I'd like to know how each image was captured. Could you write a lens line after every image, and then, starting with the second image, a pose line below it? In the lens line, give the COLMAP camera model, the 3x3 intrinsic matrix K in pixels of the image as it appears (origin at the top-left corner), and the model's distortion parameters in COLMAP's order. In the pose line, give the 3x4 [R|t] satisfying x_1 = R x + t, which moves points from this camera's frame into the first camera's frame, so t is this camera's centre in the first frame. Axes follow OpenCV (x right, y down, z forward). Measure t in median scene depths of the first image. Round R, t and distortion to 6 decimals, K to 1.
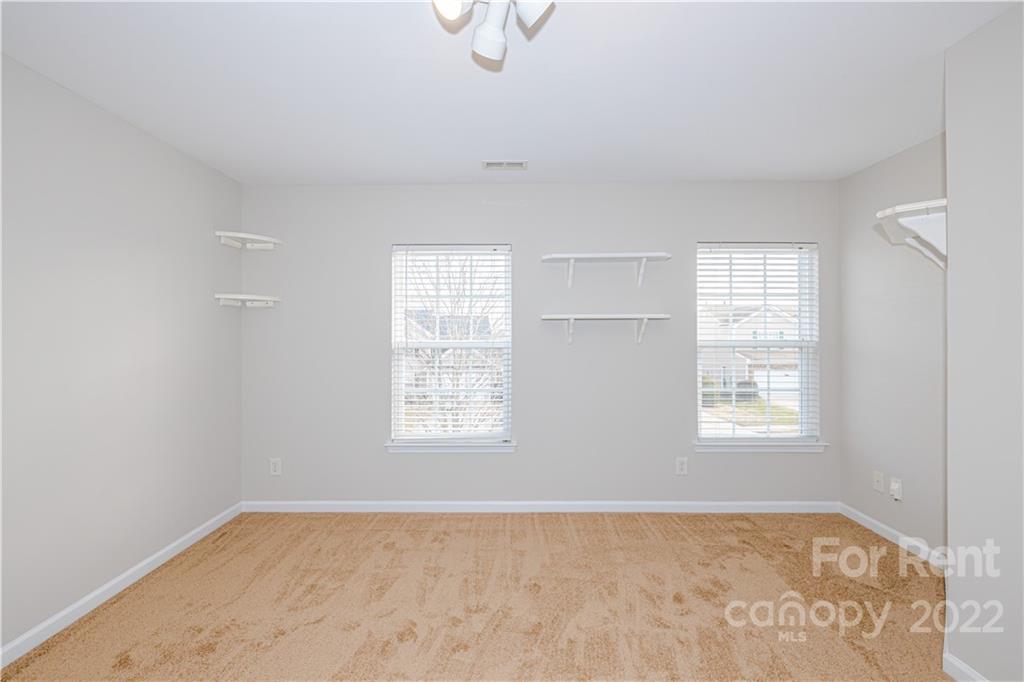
lens RADIAL K [[434.1, 0, 512.2], [0, 434.1, 337.9], [0, 0, 1]] dist [0.000284, 0.000069]
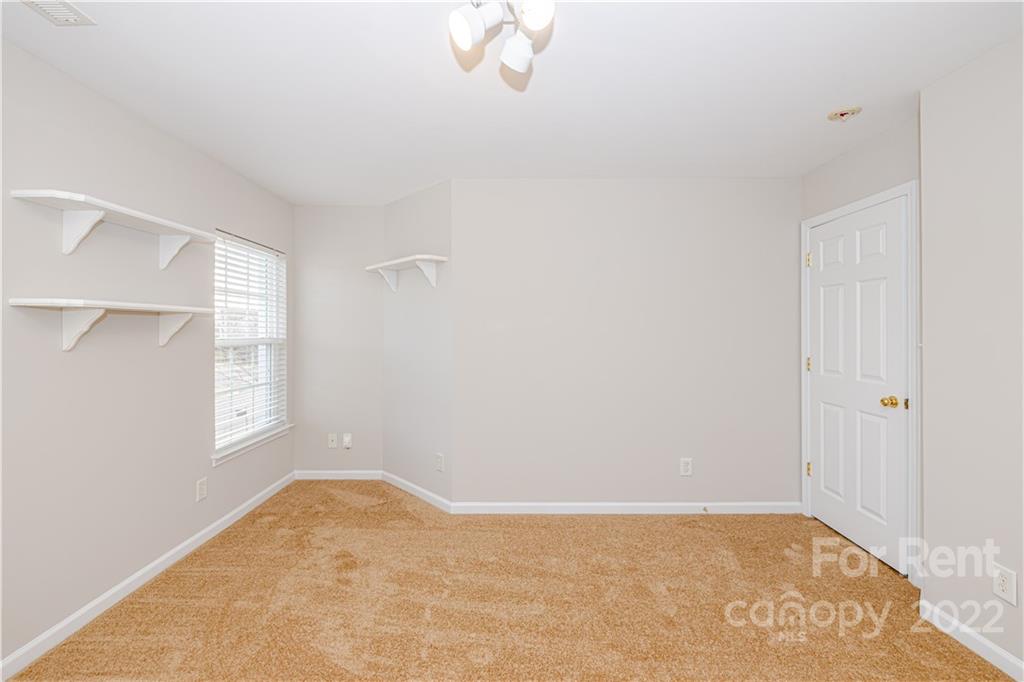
lens RADIAL K [[434.1, 0, 512.9], [0, 434.1, 336.8], [0, 0, 1]] dist [0.000284, 0.000069]
pose [[-0.014180, -0.014246, 0.999798, -0.508354], [0.004851, 0.999886, 0.014316, -0.011563], [-0.999888, 0.005053, -0.014109, 0.446743]]
